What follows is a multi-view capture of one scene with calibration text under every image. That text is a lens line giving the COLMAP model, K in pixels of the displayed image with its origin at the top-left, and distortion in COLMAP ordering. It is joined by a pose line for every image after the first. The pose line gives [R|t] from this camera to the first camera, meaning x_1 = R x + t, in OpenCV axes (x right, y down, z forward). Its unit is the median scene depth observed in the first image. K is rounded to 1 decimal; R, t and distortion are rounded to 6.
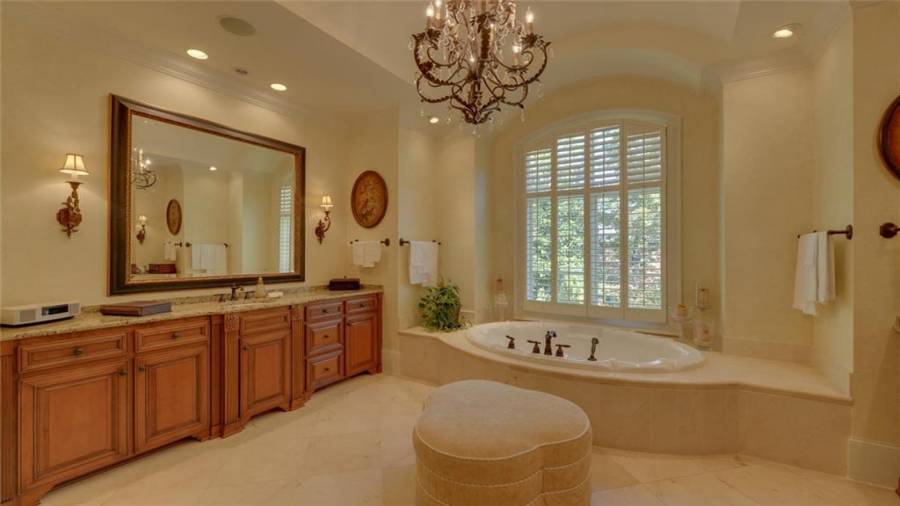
lens RADIAL K [[366.3, 0, 450.0], [0, 366.3, 253.0], [0, 0, 1]] dist [-0.010760, -0.000205]
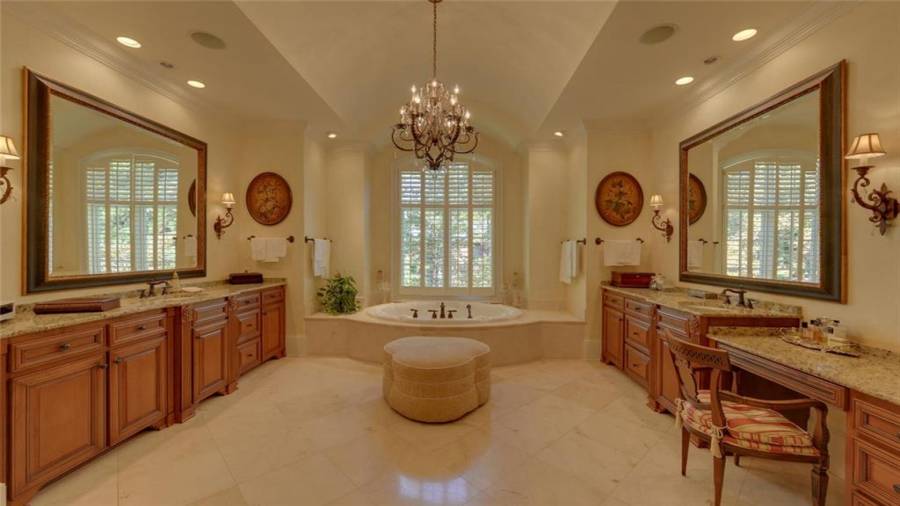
lens RADIAL K [[366.3, 0, 450.0], [0, 366.3, 253.0], [0, 0, 1]] dist [-0.010760, -0.000205]
pose [[0.851156, 0.003721, 0.524899, -0.424561], [-0.008346, 0.999944, 0.006447, 0.001172], [-0.524846, -0.009868, 0.851140, -0.248542]]
